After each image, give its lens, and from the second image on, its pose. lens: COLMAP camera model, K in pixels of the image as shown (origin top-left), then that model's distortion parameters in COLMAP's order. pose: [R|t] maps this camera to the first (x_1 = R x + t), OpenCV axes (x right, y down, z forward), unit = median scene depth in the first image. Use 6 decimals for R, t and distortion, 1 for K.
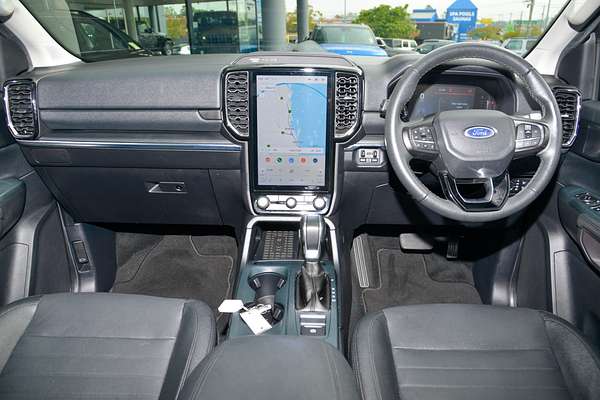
lens RADIAL K [[430.7, 0, 300.0], [0, 430.7, 200.0], [0, 0, 1]] dist [-0.126341, 0.073354]
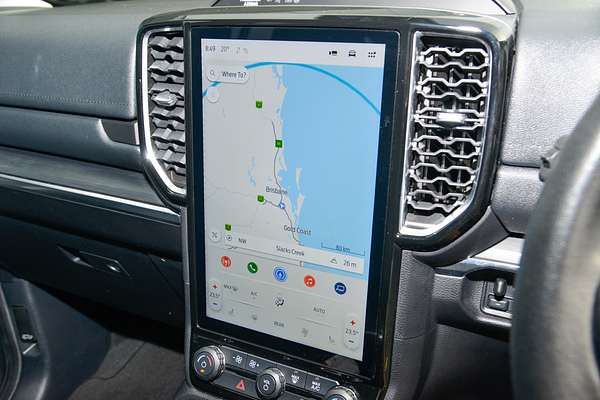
lens RADIAL K [[543.4, 0, 300.0], [0, 543.4, 200.0], [0, 0, 1]] dist [0.000694, 0.001721]
pose [[0.910986, 0.130122, -0.391372, 0.170542], [-0.132702, 0.990942, 0.020578, -0.169048], [0.390505, 0.033190, 0.920002, 0.584994]]
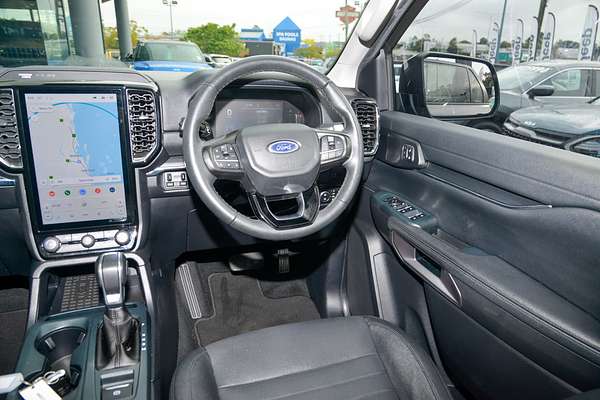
lens RADIAL K [[427.3, 0, 317.1], [0, 427.3, 198.0], [0, 0, 1]] dist [-0.108407, 0.071703]
pose [[0.918518, -0.091870, 0.384557, 0.090857], [0.108292, 0.993893, -0.021217, -0.011959], [-0.380259, 0.061132, 0.922857, 0.057223]]
